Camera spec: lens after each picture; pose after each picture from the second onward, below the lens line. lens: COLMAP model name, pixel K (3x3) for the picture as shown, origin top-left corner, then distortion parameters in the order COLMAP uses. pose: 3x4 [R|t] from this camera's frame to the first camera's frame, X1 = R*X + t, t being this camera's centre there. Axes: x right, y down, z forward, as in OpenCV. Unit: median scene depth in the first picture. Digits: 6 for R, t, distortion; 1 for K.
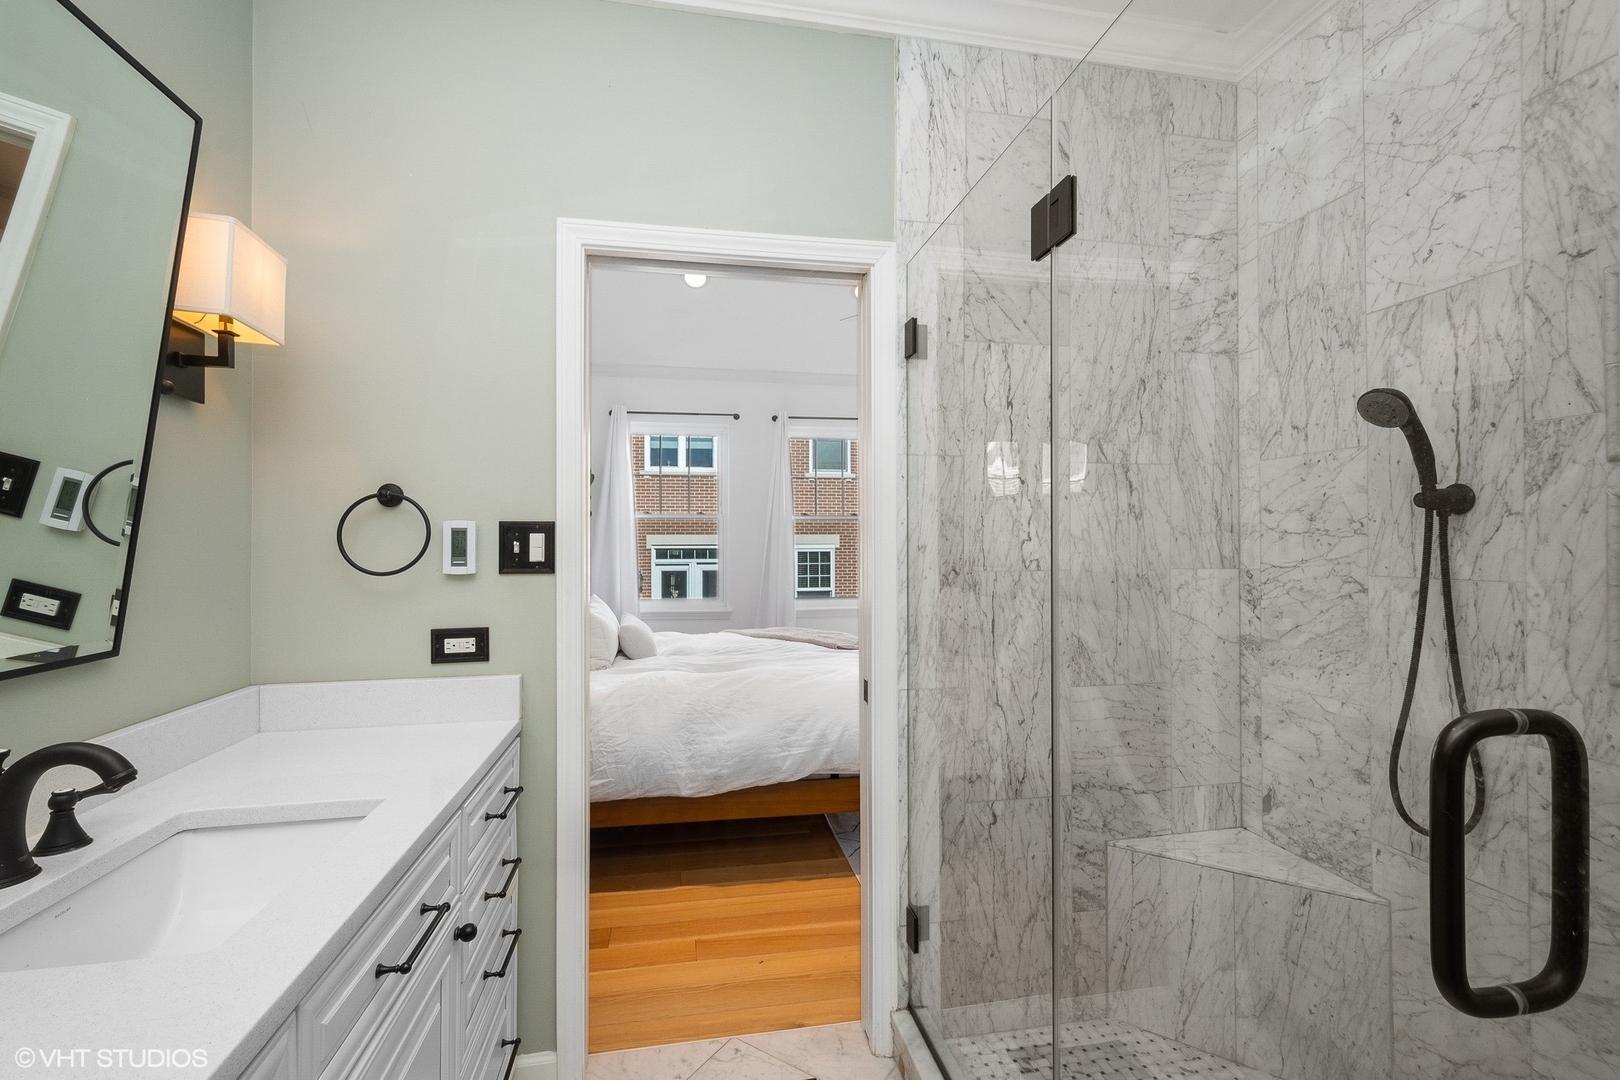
lens RADIAL K [[718.7, 0, 809.4], [0, 718.7, 539.3], [0, 0, 1]] dist [0.008315, -0.000256]
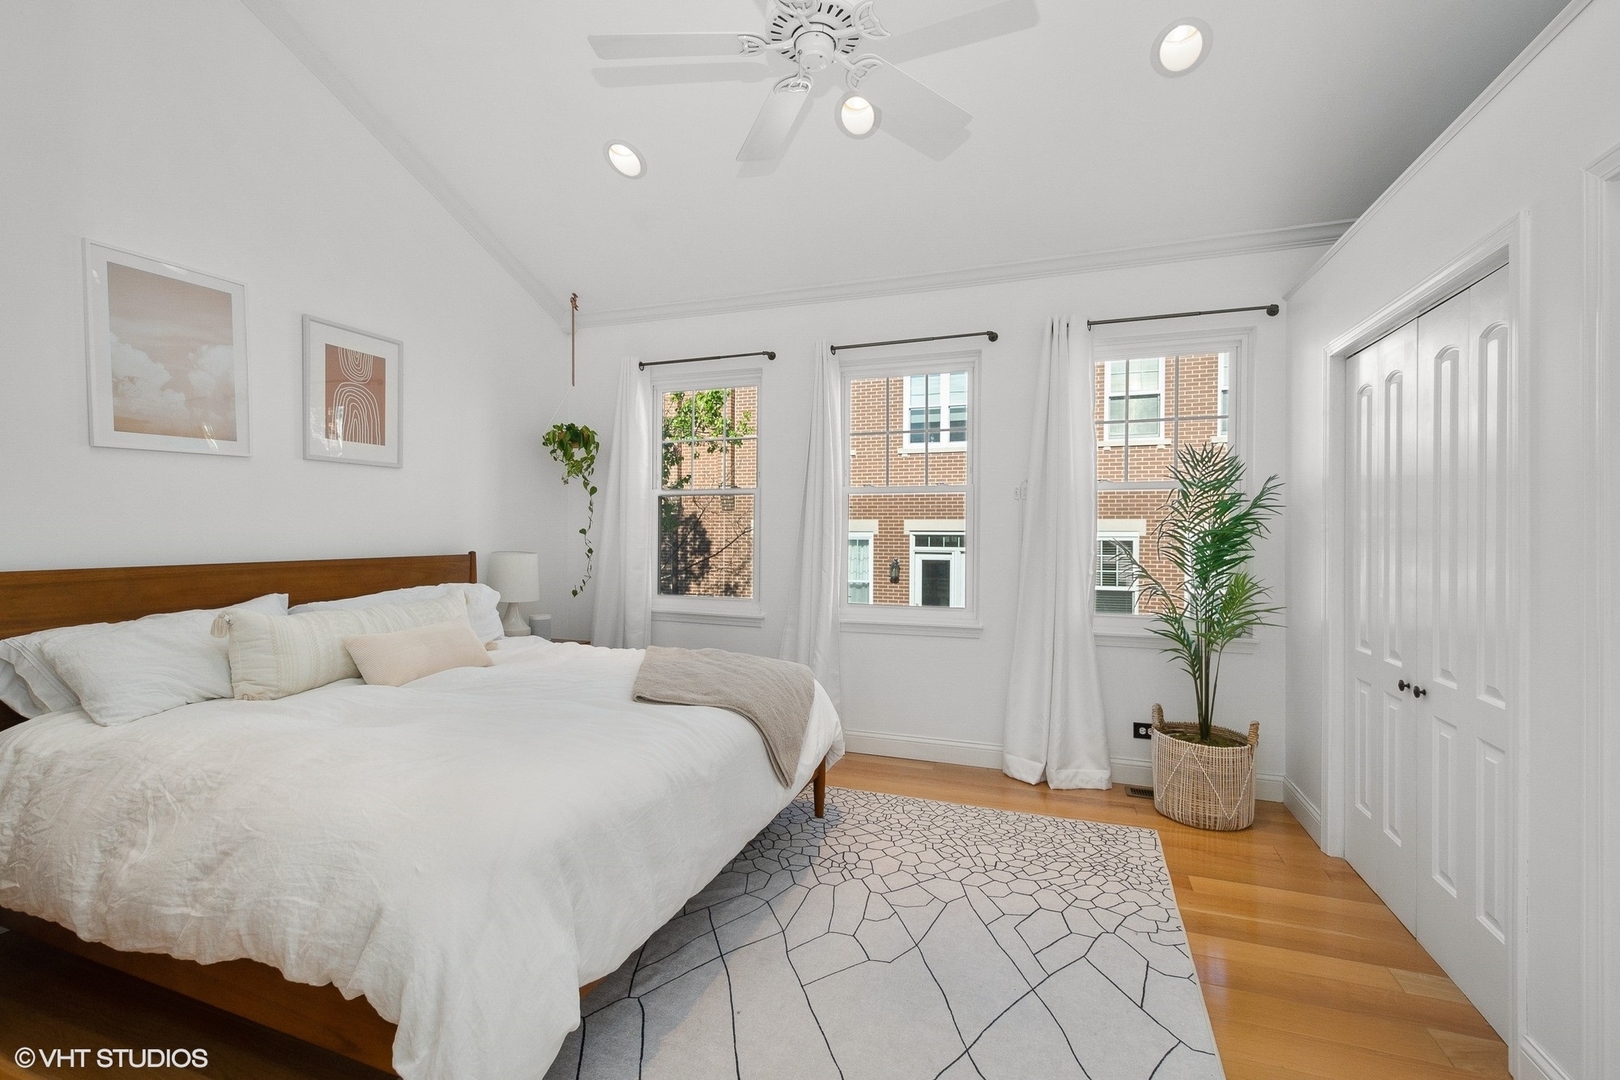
lens RADIAL K [[718.7, 0, 807.9], [0, 718.7, 532.9], [0, 0, 1]] dist [0.008315, -0.000256]
pose [[0.867601, 0.009264, -0.497175, 0.116762], [-0.003577, 0.999917, 0.012389, -0.000112], [0.497248, -0.008970, 0.867562, 0.152572]]
